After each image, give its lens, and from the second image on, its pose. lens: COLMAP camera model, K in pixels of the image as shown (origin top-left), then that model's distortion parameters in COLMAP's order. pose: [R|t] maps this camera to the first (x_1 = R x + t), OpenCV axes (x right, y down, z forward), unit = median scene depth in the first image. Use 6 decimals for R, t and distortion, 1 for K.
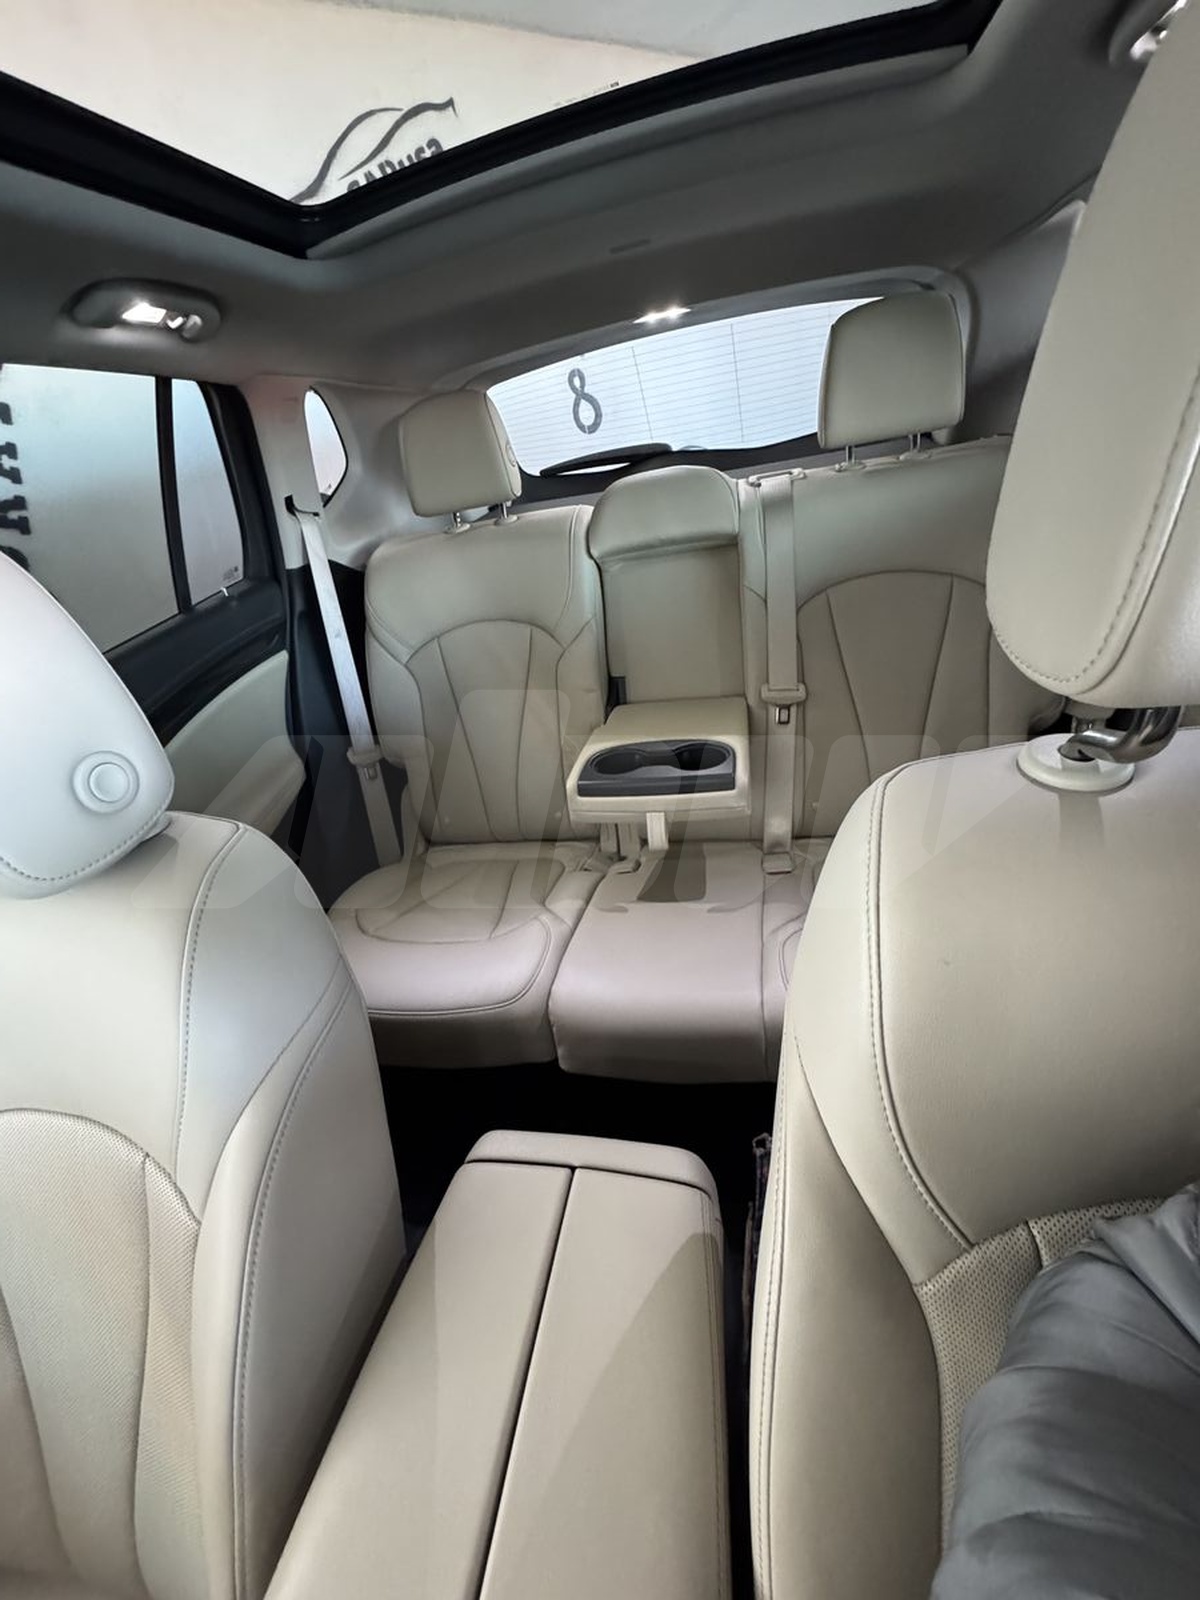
lens RADIAL K [[631.4, 0, 593.1], [0, 631.4, 794.6], [0, 0, 1]] dist [-0.004300, -0.000175]
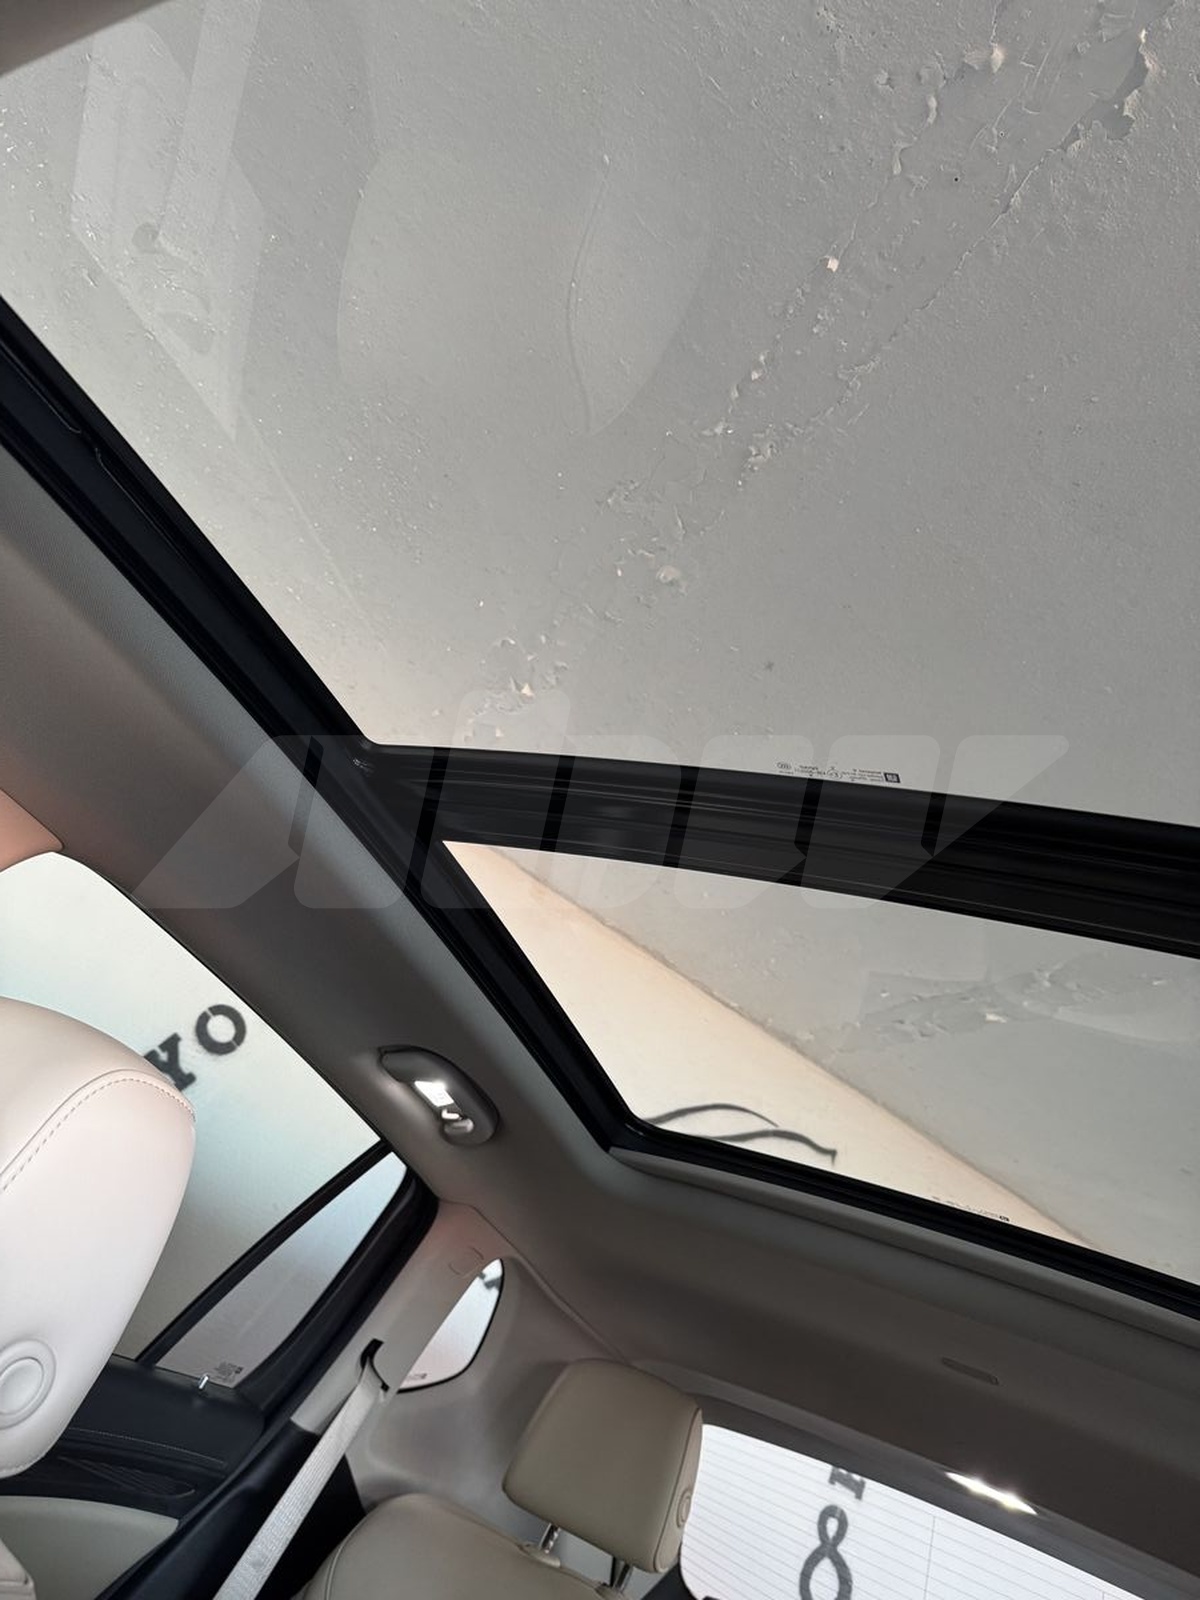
lens RADIAL K [[1267.2, 0, 596.6], [0, 1267.2, 801.8], [0, 0, 1]] dist [0.004142, -0.021490]
pose [[0.820983, 0.377236, -0.428579, 0.073723], [-0.550853, 0.325918, -0.768335, 0.247852], [-0.150162, 0.866874, 0.475375, -0.182068]]
